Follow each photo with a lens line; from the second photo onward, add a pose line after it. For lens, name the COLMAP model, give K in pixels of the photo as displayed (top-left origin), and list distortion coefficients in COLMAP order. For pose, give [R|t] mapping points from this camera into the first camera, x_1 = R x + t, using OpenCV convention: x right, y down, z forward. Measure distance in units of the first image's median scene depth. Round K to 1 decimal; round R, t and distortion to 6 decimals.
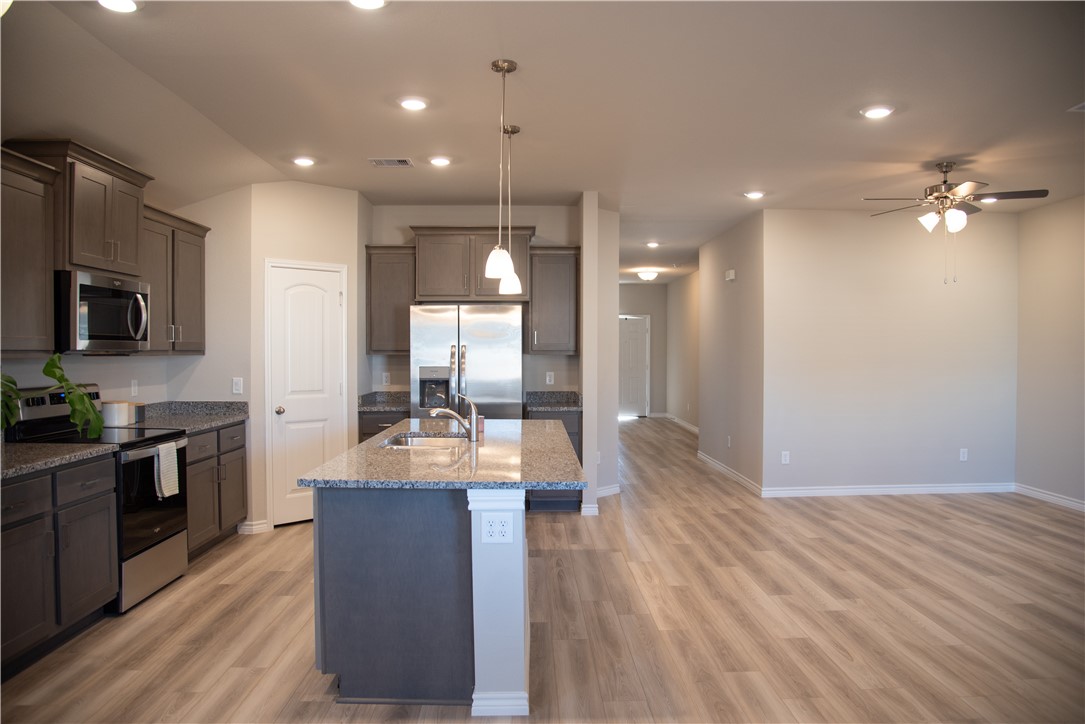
lens RADIAL K [[740.5, 0, 542.5], [0, 740.5, 362.0], [0, 0, 1]] dist [-0.088639, 0.003825]
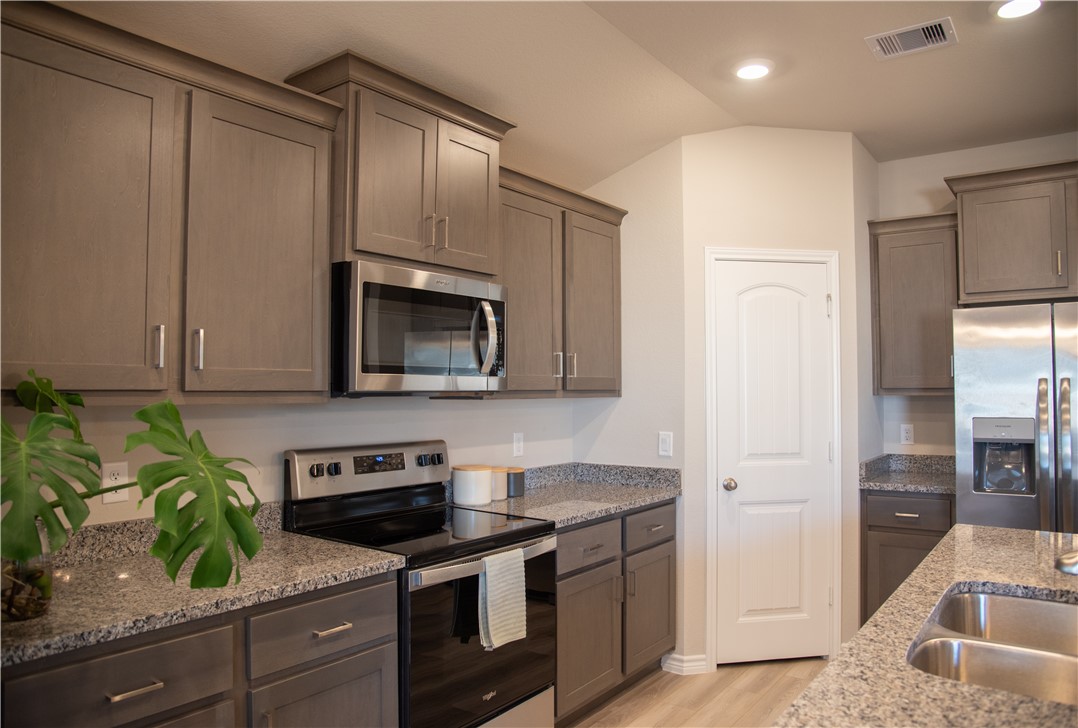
lens RADIAL K [[742.9, 0, 537.2], [0, 742.9, 372.2], [0, 0, 1]] dist [-0.109352, 0.081285]
pose [[0.787428, -0.019051, -0.616112, -0.099183], [-0.004558, 0.999315, -0.036725, -0.006825], [0.616390, 0.031726, 0.786802, 0.406134]]
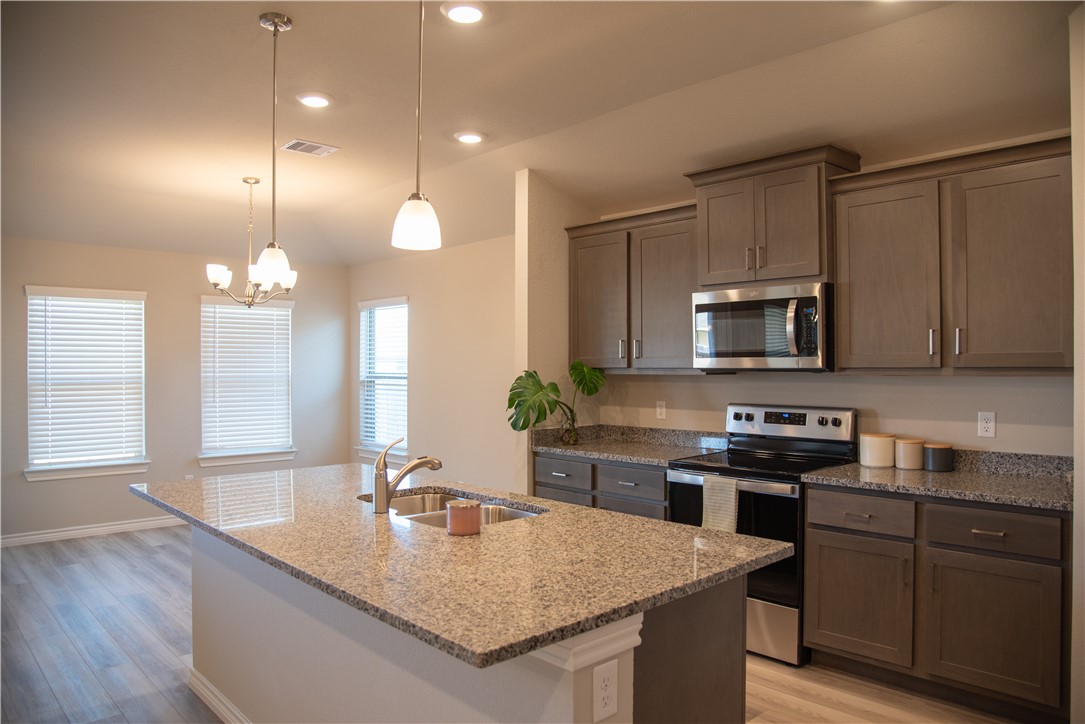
lens RADIAL K [[740.5, 0, 542.5], [0, 740.5, 362.0], [0, 0, 1]] dist [-0.088639, 0.003825]
pose [[-0.734155, -0.002241, -0.678978, 0.169298], [-0.008158, 0.999951, 0.005521, -0.020124], [0.678933, 0.009592, -0.734138, 1.111478]]
